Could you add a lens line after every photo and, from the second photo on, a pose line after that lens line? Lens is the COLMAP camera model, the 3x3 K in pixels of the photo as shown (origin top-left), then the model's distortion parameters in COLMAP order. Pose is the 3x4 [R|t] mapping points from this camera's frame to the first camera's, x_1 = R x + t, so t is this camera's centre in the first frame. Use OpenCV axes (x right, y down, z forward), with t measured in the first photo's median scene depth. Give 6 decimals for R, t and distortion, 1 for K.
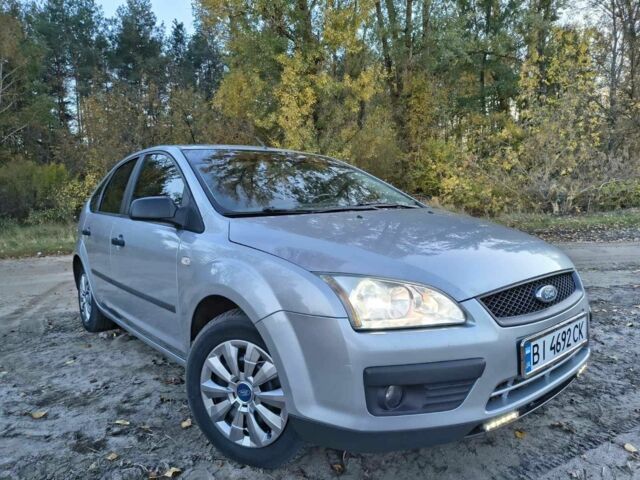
lens RADIAL K [[465.8, 0, 319.8], [0, 465.8, 228.8], [0, 0, 1]] dist [0.013253, -0.008171]
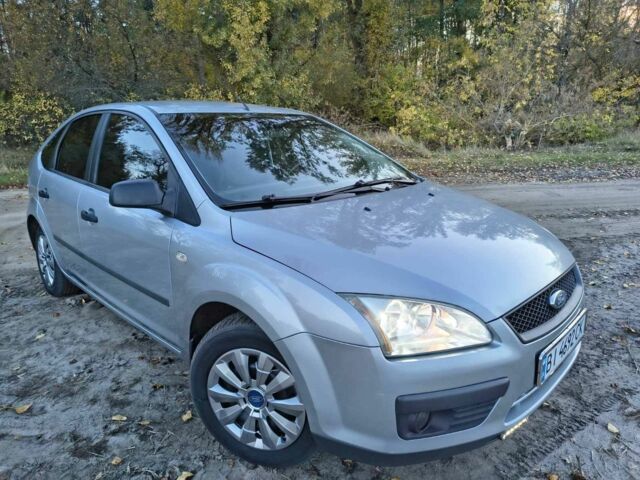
lens RADIAL K [[465.8, 0, 319.8], [0, 465.8, 228.8], [0, 0, 1]] dist [0.013253, -0.008171]
pose [[0.993650, -0.006053, 0.112352, -0.096659], [-0.013297, 0.985236, 0.170685, -0.120294], [-0.111726, -0.171095, 0.978899, 0.060790]]
